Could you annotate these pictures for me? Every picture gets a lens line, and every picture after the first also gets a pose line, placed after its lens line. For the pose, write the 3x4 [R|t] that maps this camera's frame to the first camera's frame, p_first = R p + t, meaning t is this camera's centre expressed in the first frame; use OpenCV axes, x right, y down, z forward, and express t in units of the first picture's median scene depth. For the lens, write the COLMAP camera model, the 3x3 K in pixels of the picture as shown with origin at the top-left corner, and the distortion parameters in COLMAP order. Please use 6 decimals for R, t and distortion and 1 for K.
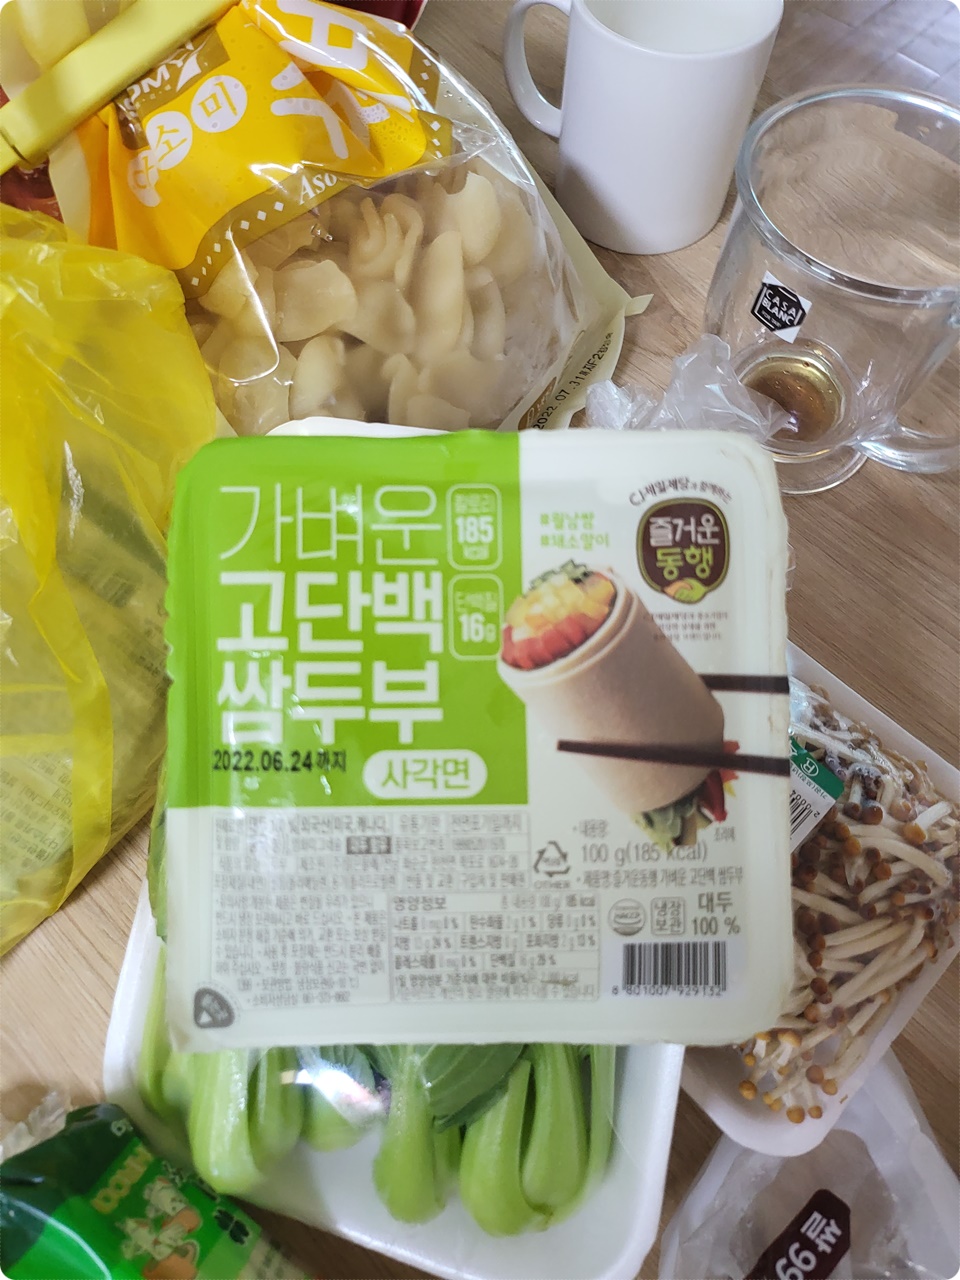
lens RADIAL K [[891.8, 0, 478.1], [0, 891.8, 640.7], [0, 0, 1]] dist [0.012021, -0.003136]
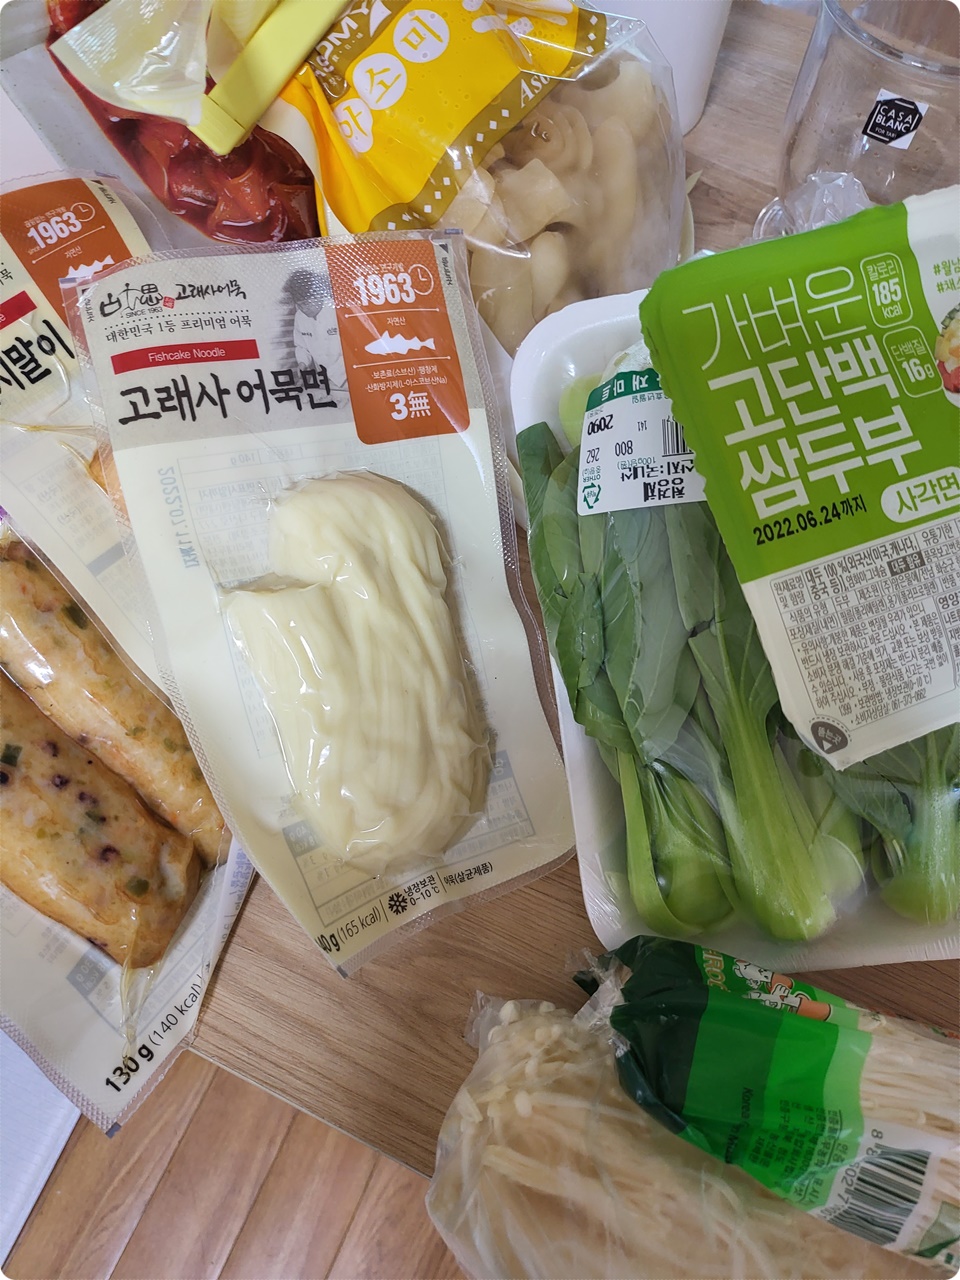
lens RADIAL K [[891.8, 0, 483.3], [0, 891.8, 641.0], [0, 0, 1]] dist [0.012021, -0.003136]
pose [[0.944637, -0.299665, 0.133647, -0.811360], [0.299547, 0.953840, 0.021473, 0.130423], [-0.133912, 0.019749, 0.990796, -0.087155]]
